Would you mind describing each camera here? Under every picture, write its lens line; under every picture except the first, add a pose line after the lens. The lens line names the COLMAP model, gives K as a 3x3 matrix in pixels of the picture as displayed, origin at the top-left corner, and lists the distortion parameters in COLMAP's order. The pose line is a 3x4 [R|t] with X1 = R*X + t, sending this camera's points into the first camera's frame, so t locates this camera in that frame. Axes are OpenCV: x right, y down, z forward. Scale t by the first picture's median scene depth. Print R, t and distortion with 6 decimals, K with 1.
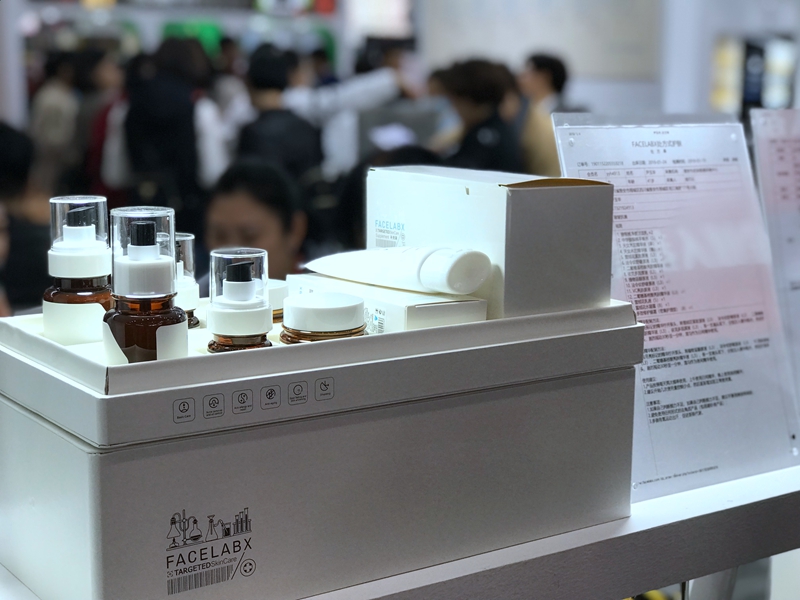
lens RADIAL K [[1324.4, 0, 400.0], [0, 1324.4, 300.0], [0, 0, 1]] dist [-0.035769, 0.391950]
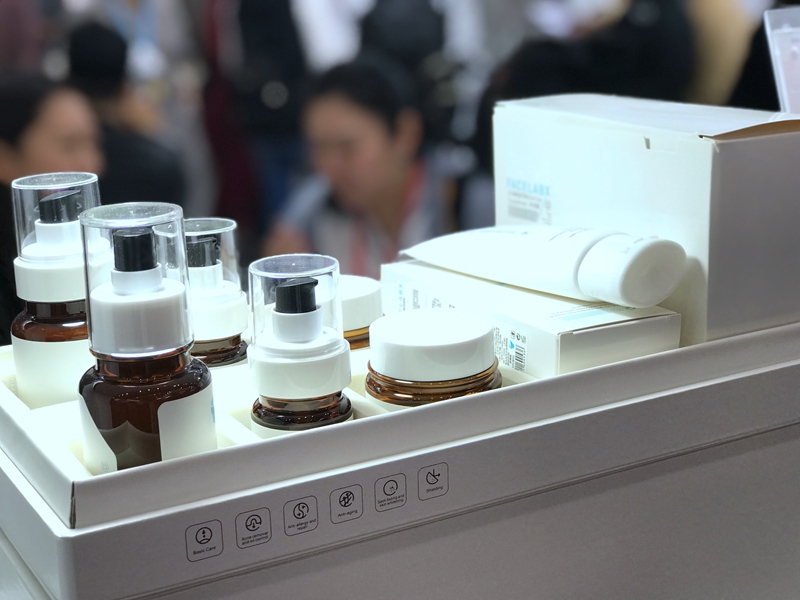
lens RADIAL K [[1324.4, 0, 400.0], [0, 1324.4, 300.0], [0, 0, 1]] dist [-0.035769, 0.391950]
pose [[0.994985, -0.016368, -0.098672, -0.008419], [0.025216, 0.995704, 0.089099, -0.072102], [0.096789, -0.091141, 0.991123, 0.360546]]
